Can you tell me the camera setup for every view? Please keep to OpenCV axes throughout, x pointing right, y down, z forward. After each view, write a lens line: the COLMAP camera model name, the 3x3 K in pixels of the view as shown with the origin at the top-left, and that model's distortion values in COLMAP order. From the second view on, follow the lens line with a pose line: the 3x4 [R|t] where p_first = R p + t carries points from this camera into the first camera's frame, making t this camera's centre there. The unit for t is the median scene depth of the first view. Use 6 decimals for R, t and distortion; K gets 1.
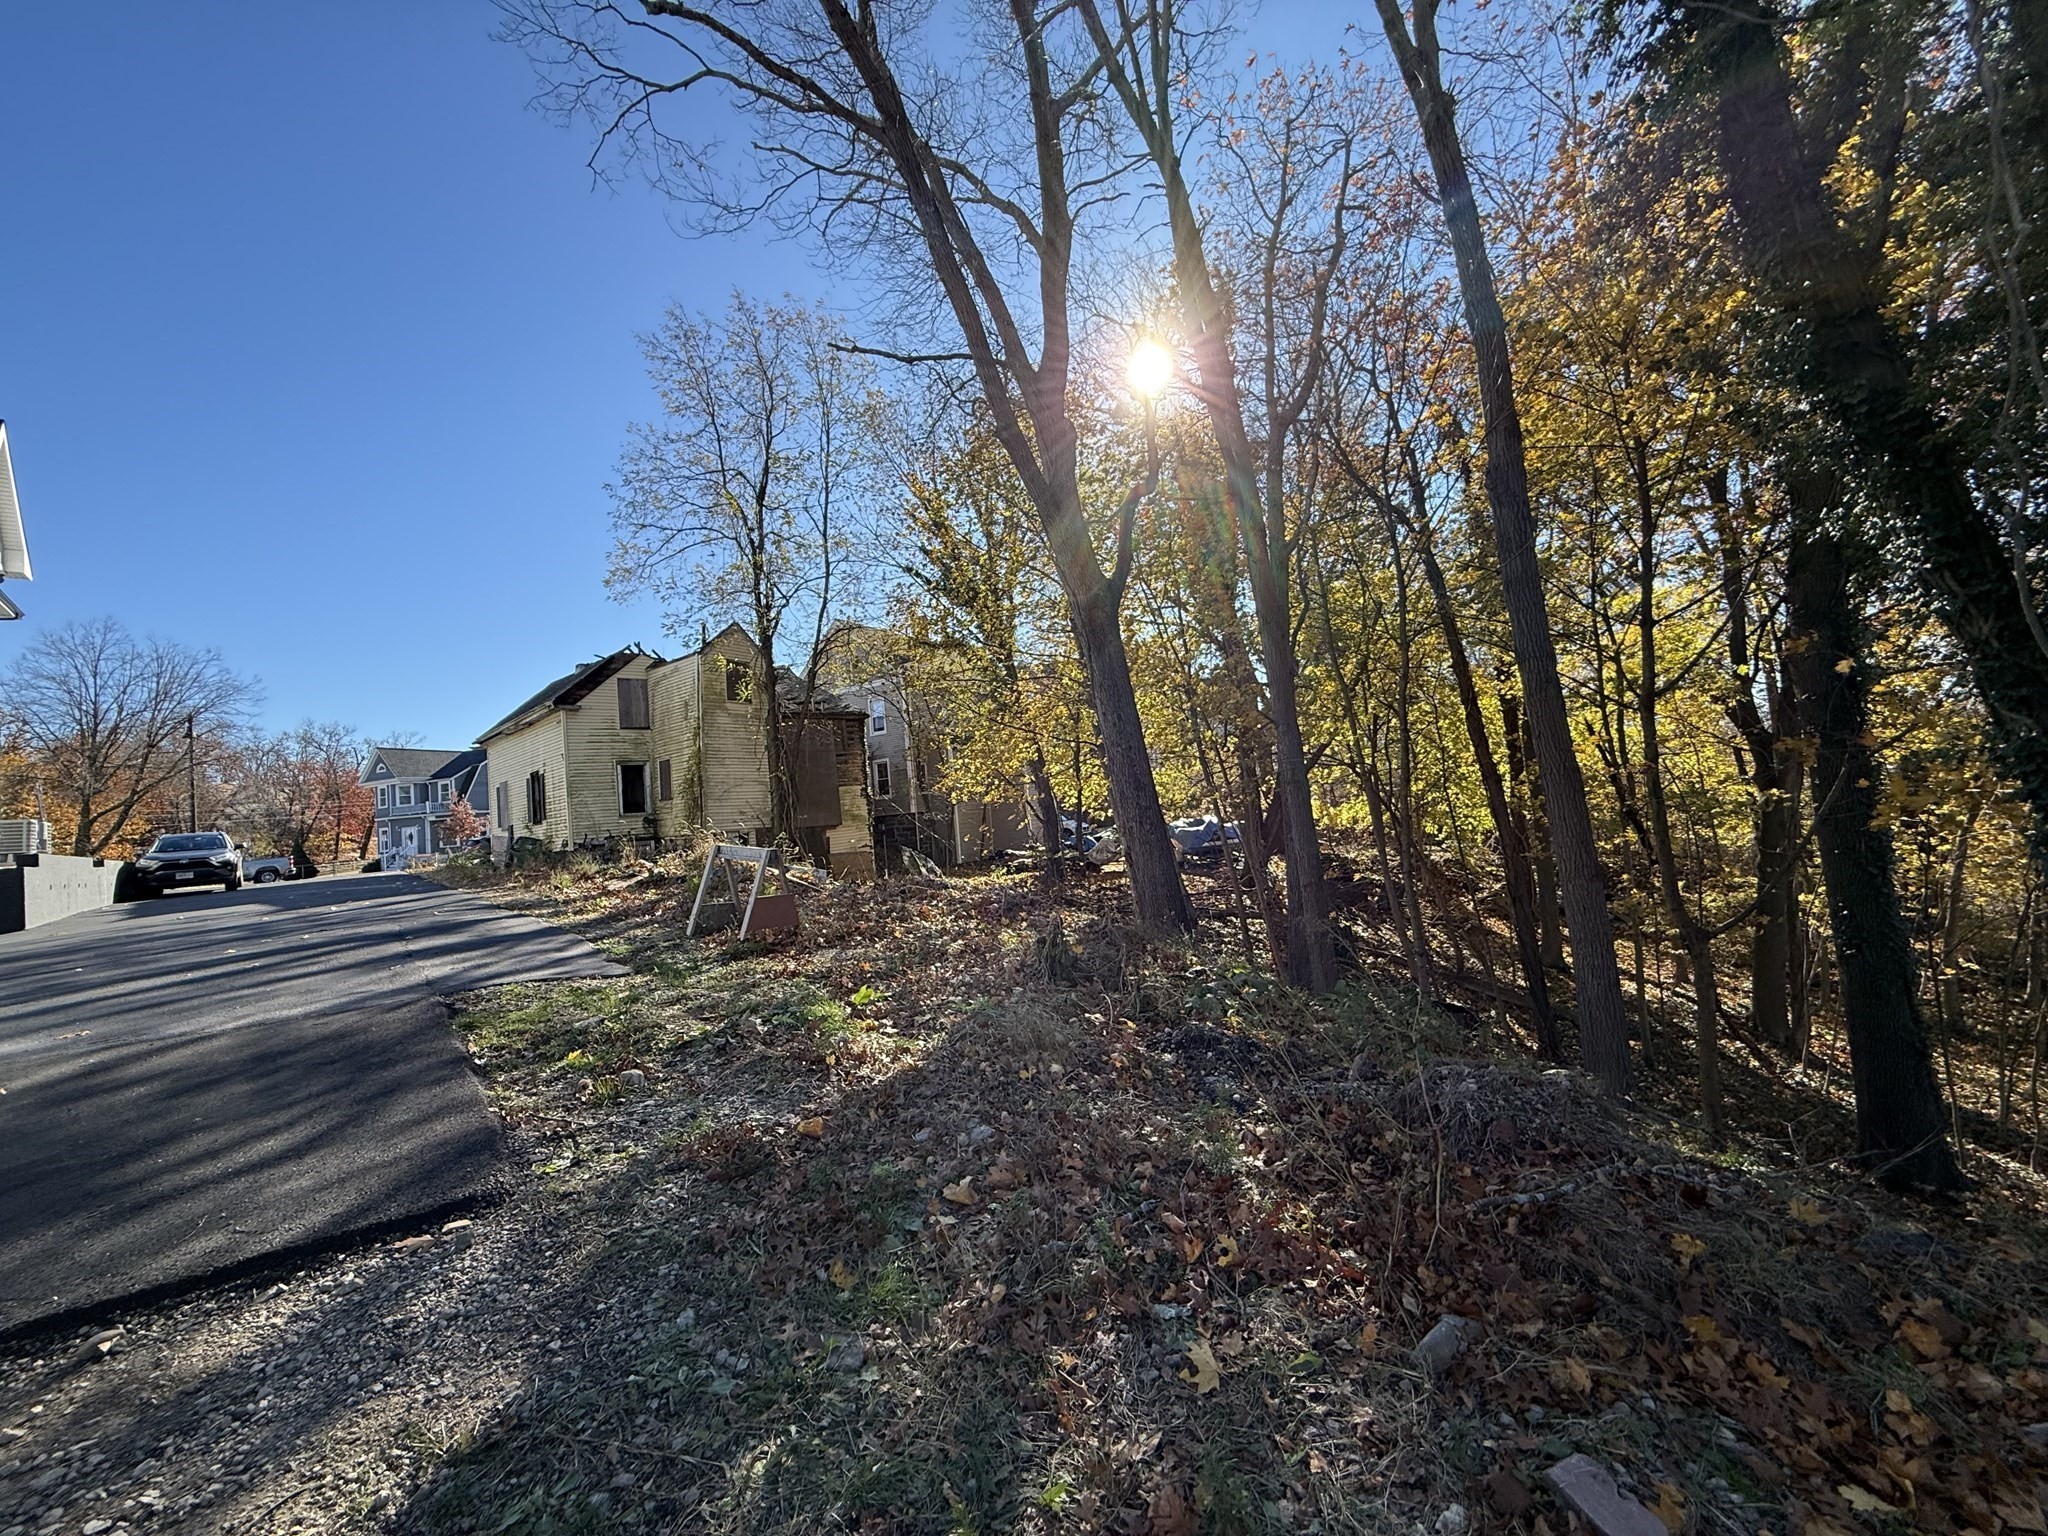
lens RADIAL K [[810.3, 0, 1023.6], [0, 810.3, 762.0], [0, 0, 1]] dist [-0.000316, -0.000078]
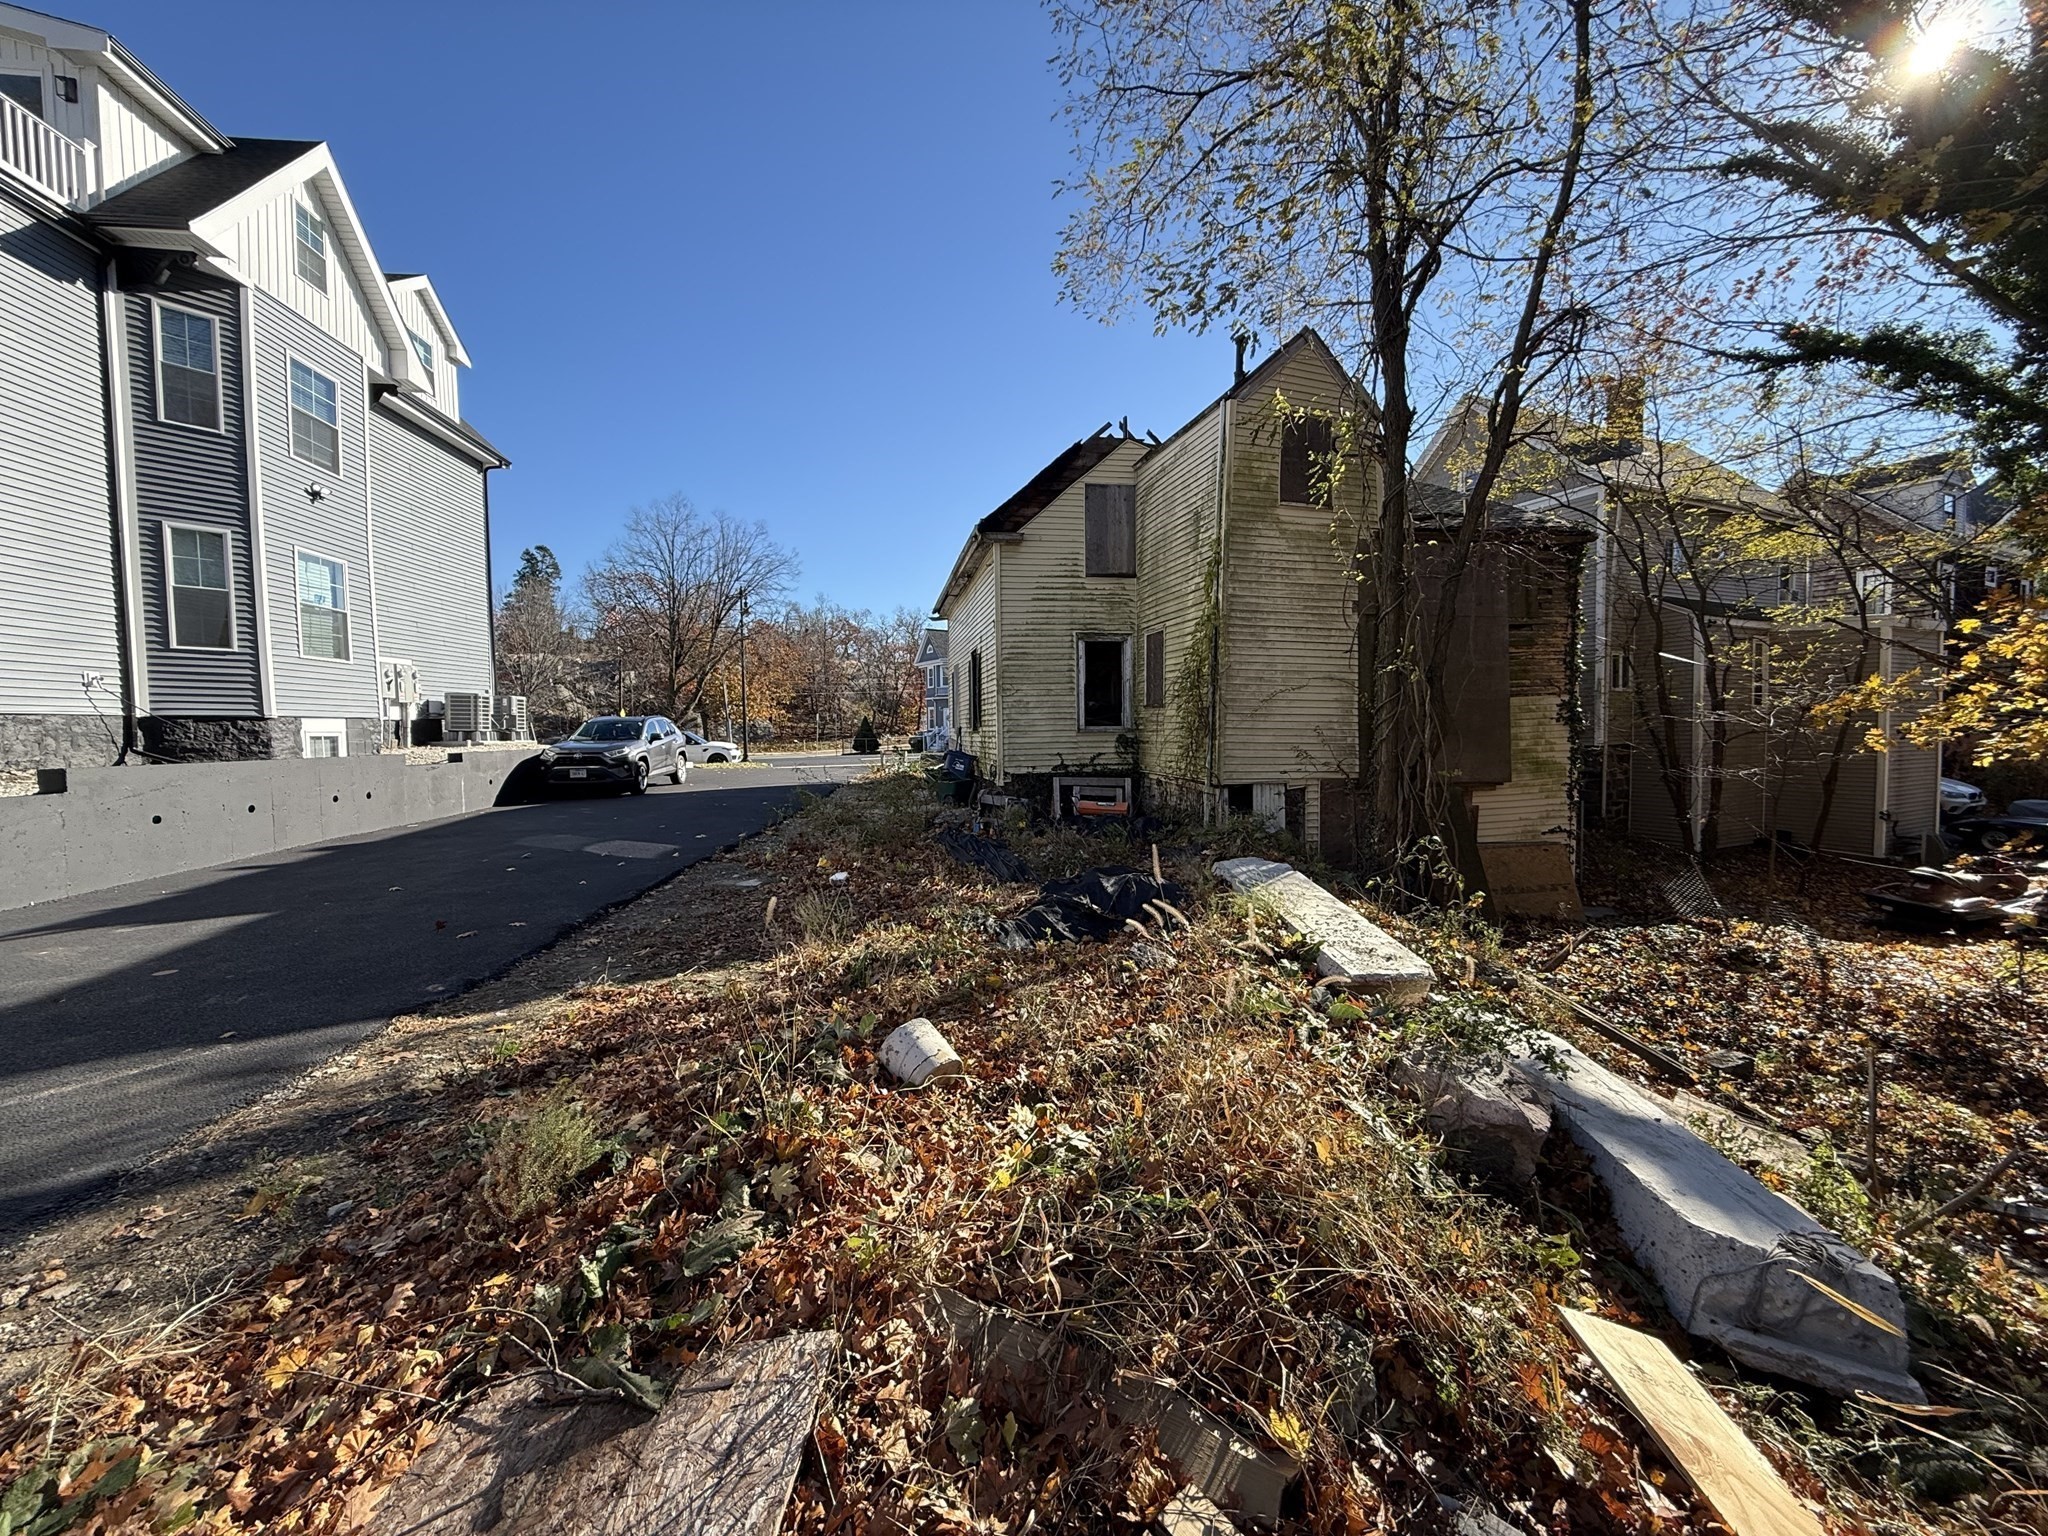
lens RADIAL K [[810.3, 0, 1021.3], [0, 810.3, 766.9], [0, 0, 1]] dist [-0.000316, -0.000078]
pose [[0.812504, 0.100619, -0.574207, -0.195829], [-0.019906, 0.989206, 0.145173, 0.009639], [0.582616, -0.106523, 0.805737, 0.501207]]
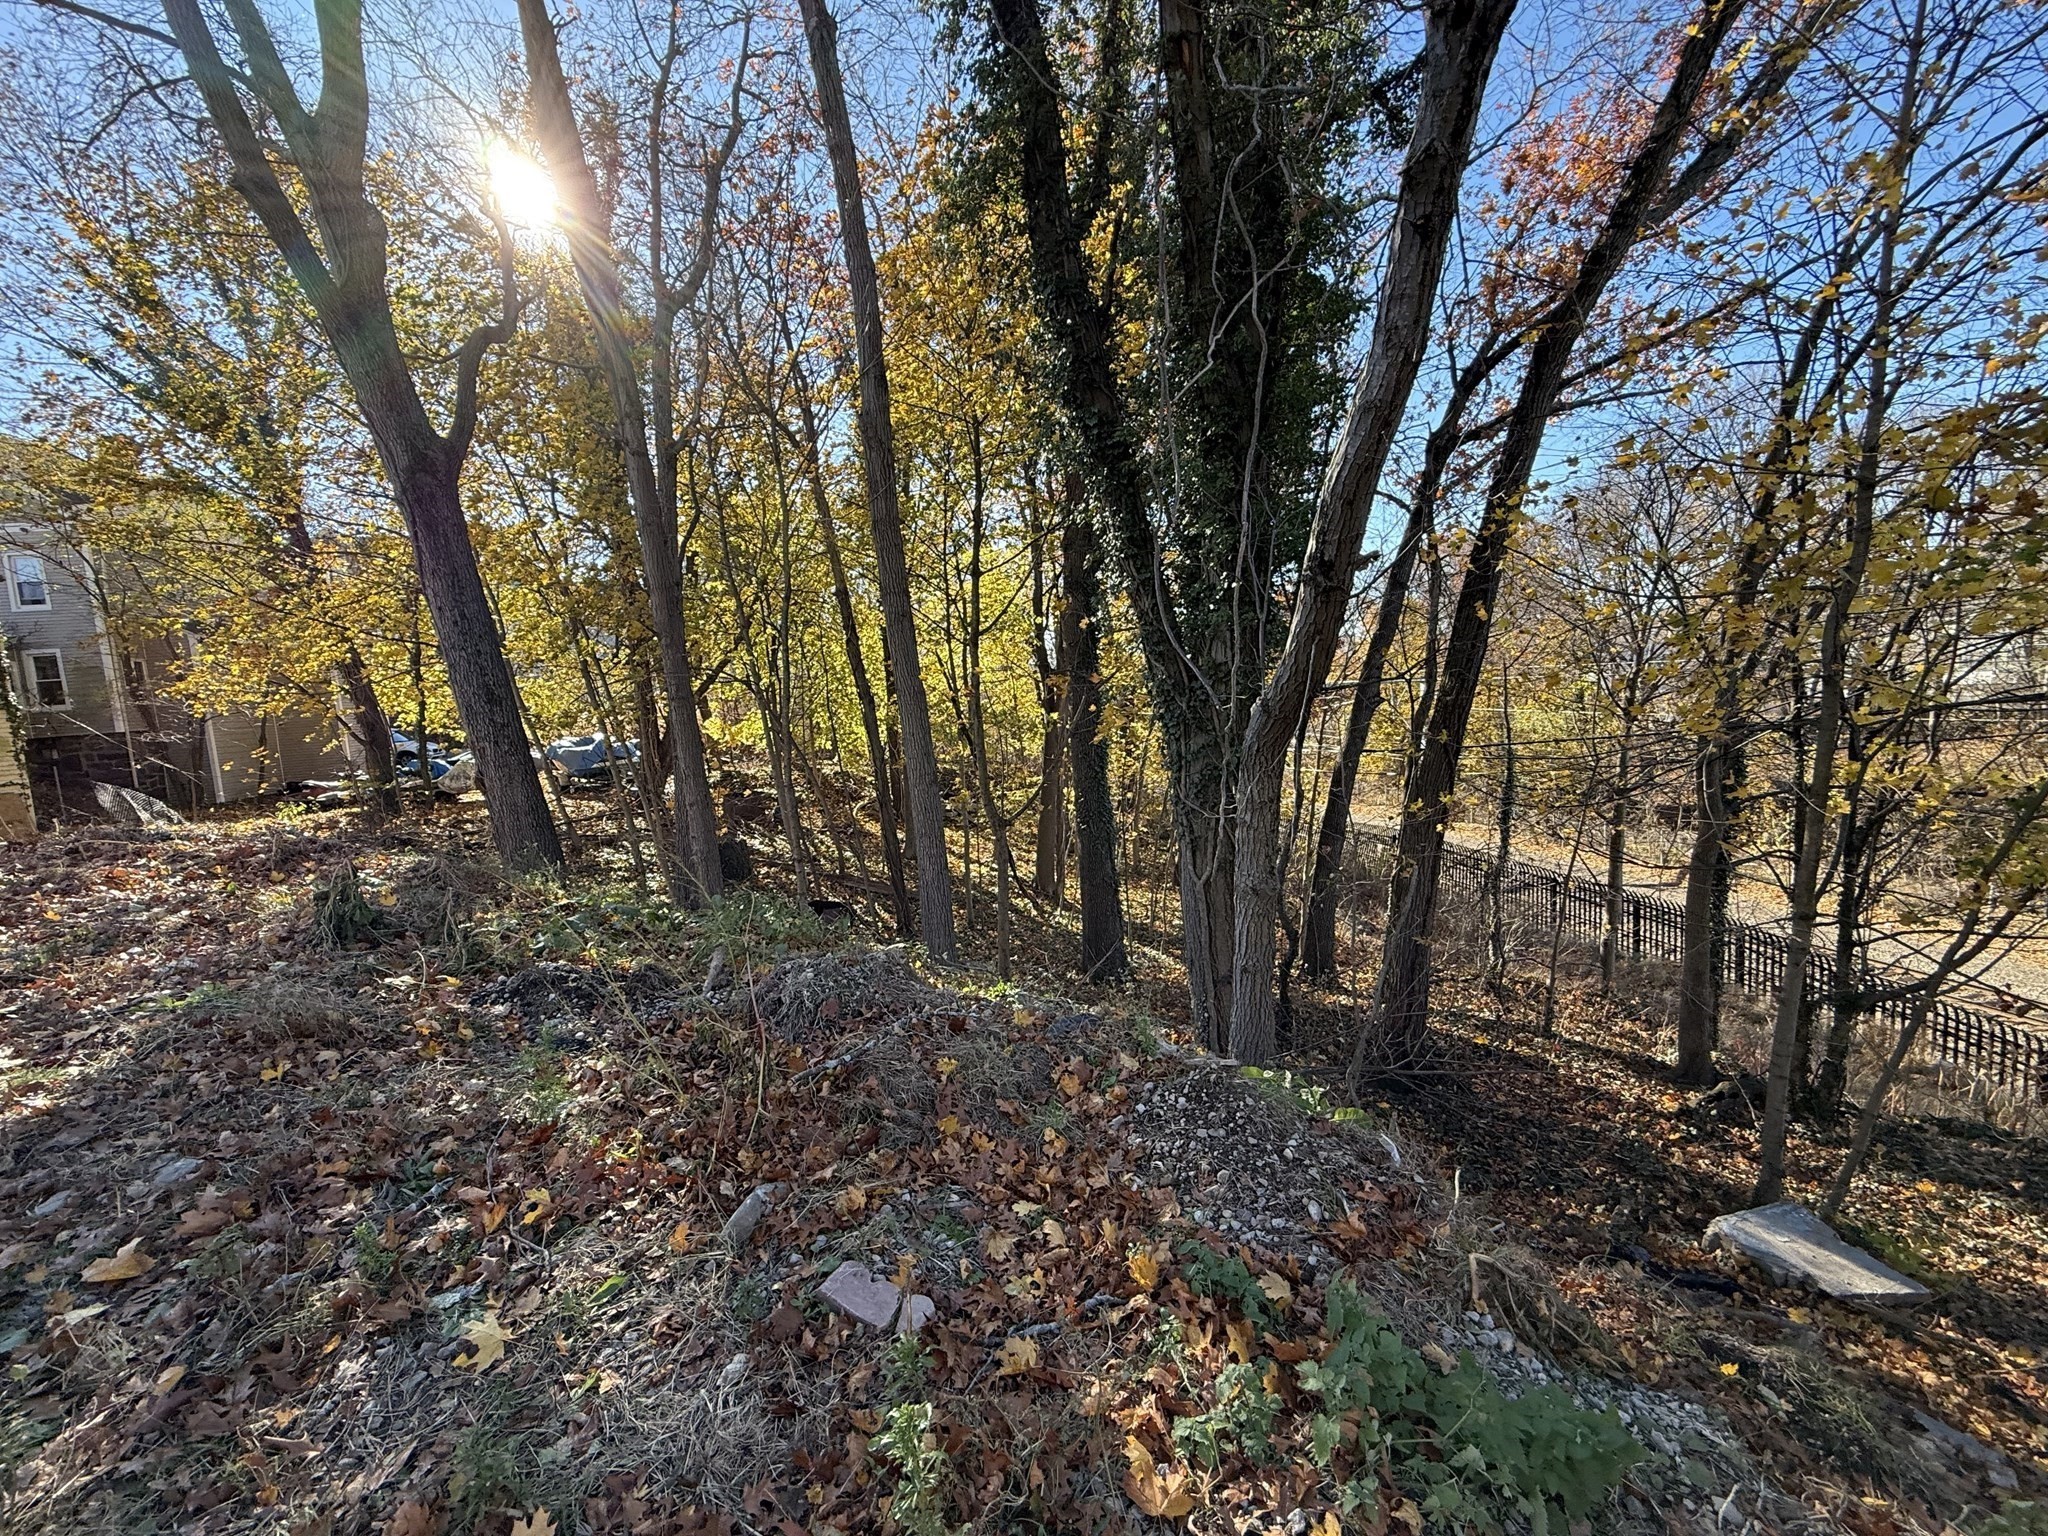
lens RADIAL K [[810.3, 0, 1023.1], [0, 810.3, 763.6], [0, 0, 1]] dist [-0.000316, -0.000078]
pose [[0.765422, -0.029897, 0.642833, 0.029860], [-0.037090, 0.995210, 0.090448, -0.000319], [-0.642458, -0.093073, 0.760647, -0.003547]]
